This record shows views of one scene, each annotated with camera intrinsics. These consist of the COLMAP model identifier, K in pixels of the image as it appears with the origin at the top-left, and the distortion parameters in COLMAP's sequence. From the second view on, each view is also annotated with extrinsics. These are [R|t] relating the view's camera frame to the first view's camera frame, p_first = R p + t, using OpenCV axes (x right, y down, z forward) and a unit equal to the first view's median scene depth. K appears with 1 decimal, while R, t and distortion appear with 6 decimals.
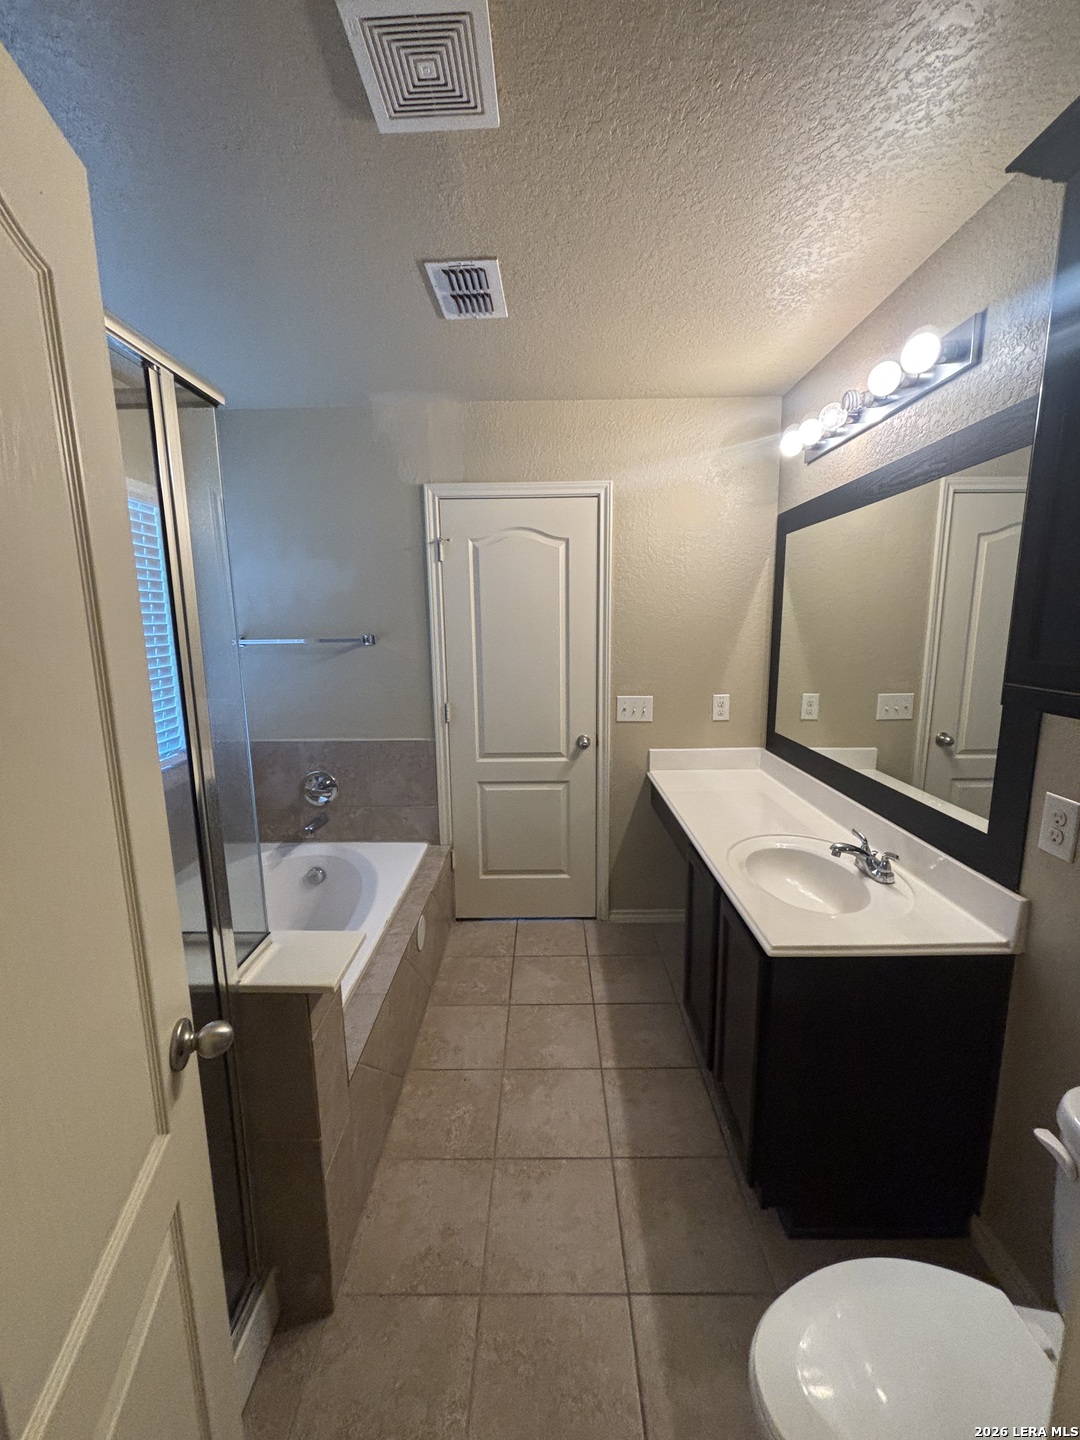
lens RADIAL K [[580.1, 0, 536.7], [0, 580.1, 717.6], [0, 0, 1]] dist [0.000755, 0.000251]
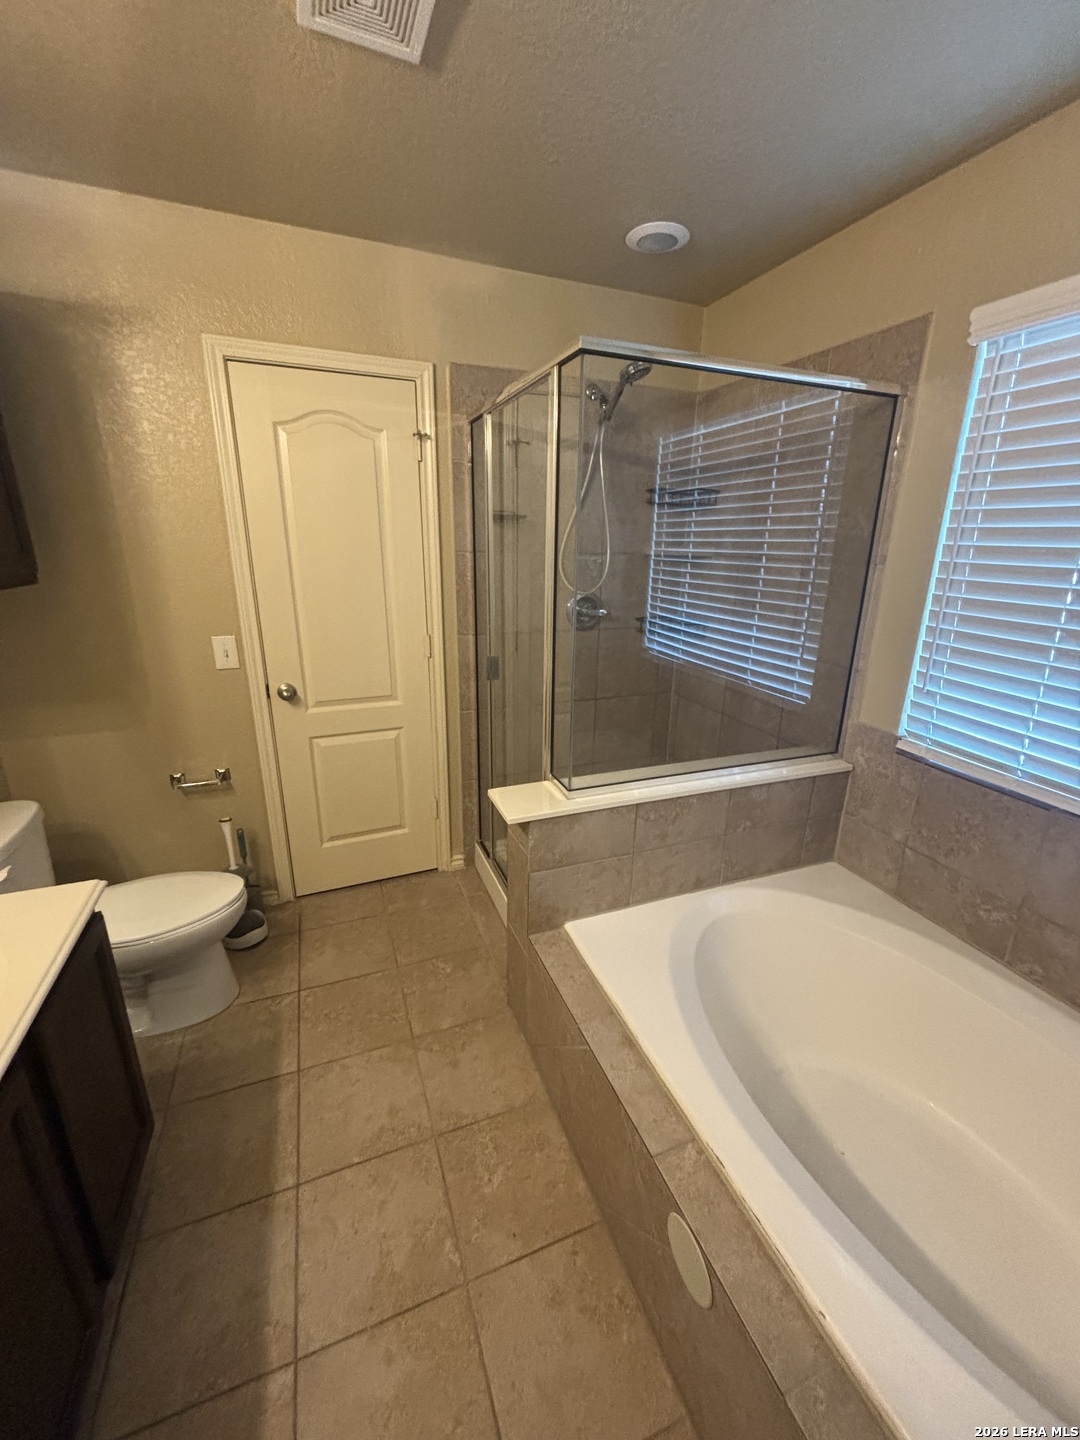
lens RADIAL K [[580.1, 0, 543.3], [0, 580.1, 721.5], [0, 0, 1]] dist [0.000755, 0.000251]
pose [[-0.924663, 0.113992, -0.363324, 0.026358], [-0.065949, 0.891781, 0.447634, -0.247722], [0.375032, 0.437872, -0.817080, 1.457442]]
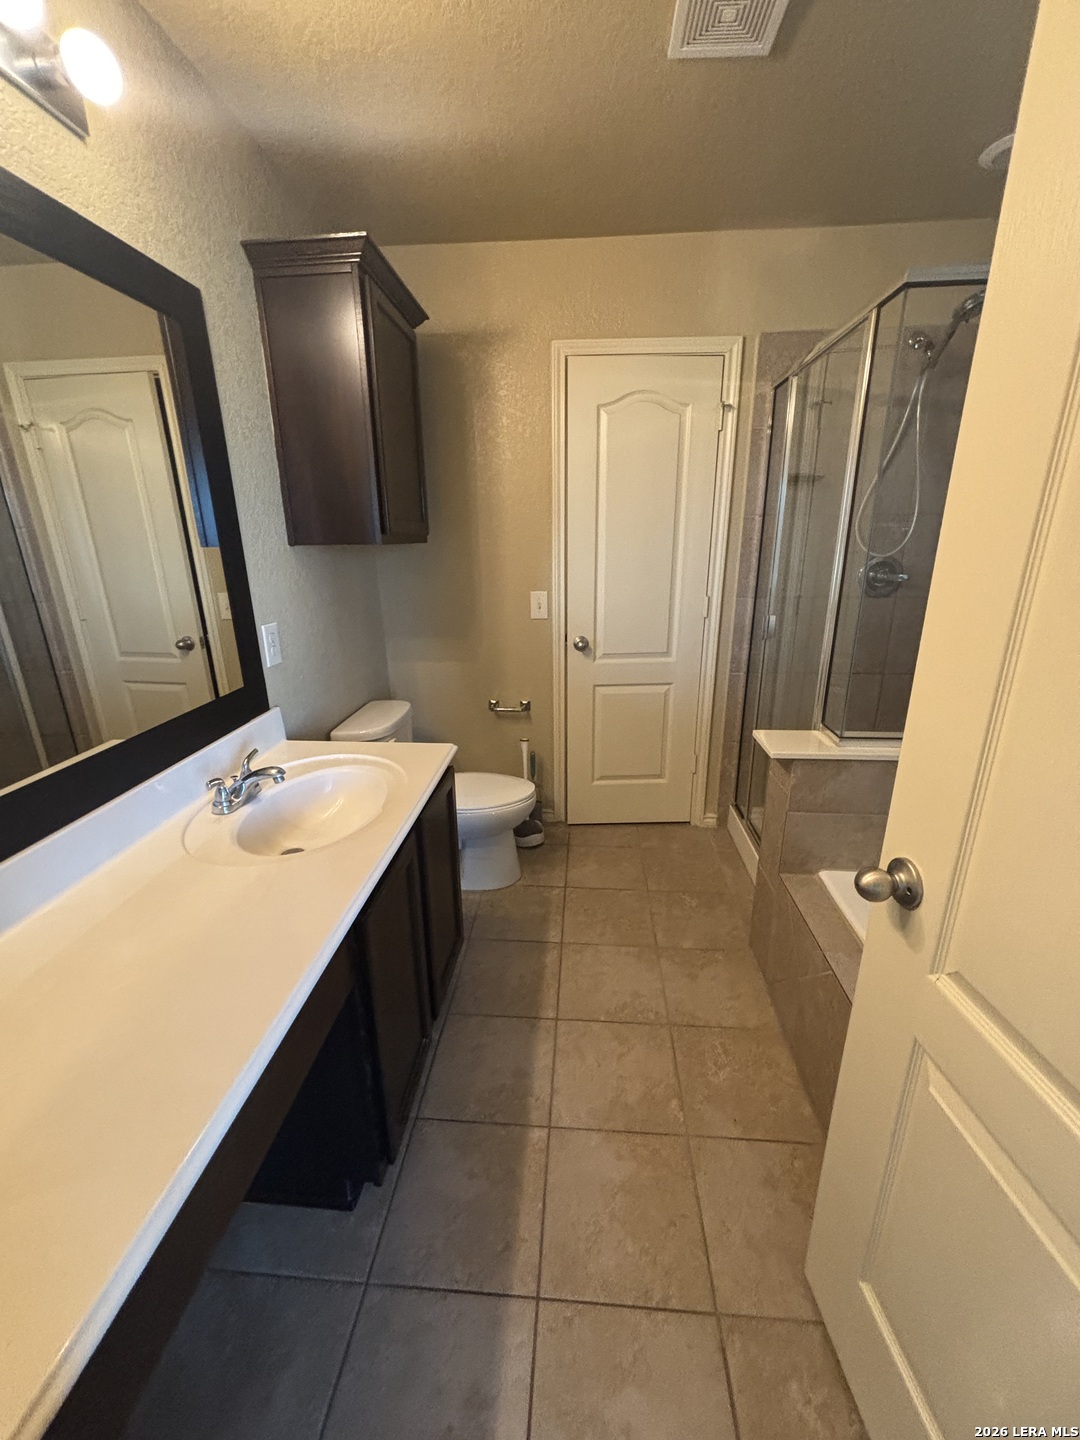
lens RADIAL K [[580.1, 0, 546.6], [0, 580.1, 721.0], [0, 0, 1]] dist [0.000755, 0.000251]
pose [[-0.998240, 0.005738, 0.059023, 0.078432], [0.031981, 0.890256, 0.454337, -0.195275], [-0.049939, 0.455425, -0.888873, 1.606210]]
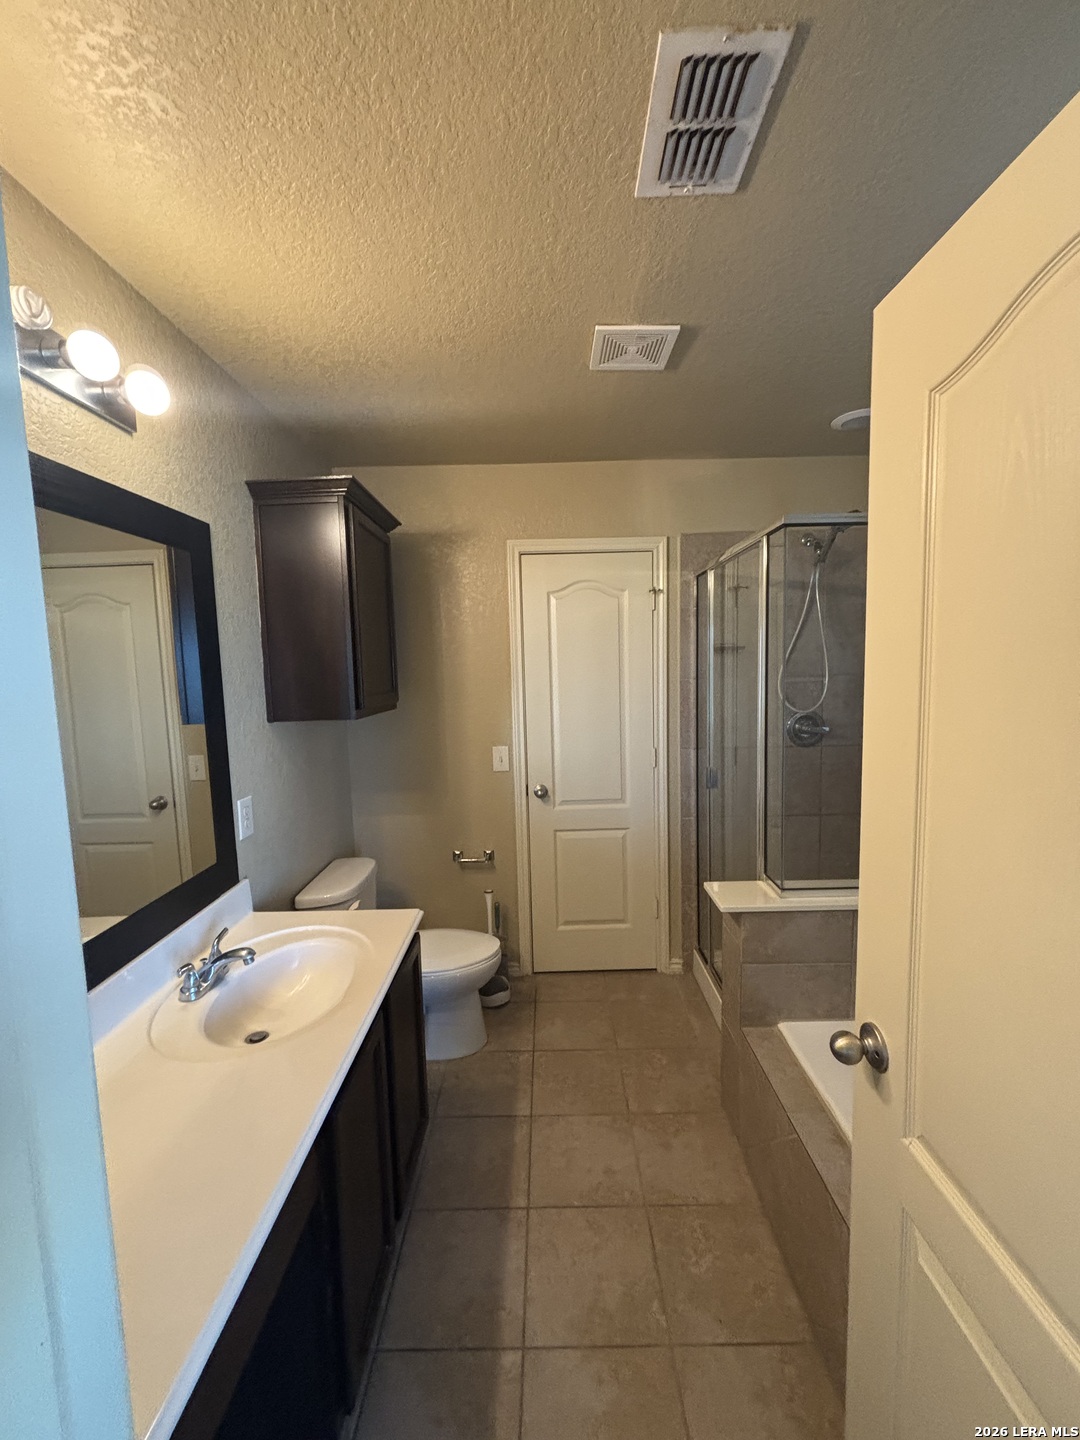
lens RADIAL K [[580.1, 0, 543.8], [0, 580.1, 720.5], [0, 0, 1]] dist [0.000755, 0.000251]
pose [[-0.999138, 0.040834, -0.007458, 0.071964], [0.037545, 0.965634, 0.257178, -0.294537], [0.017703, 0.256677, -0.966335, 1.660681]]
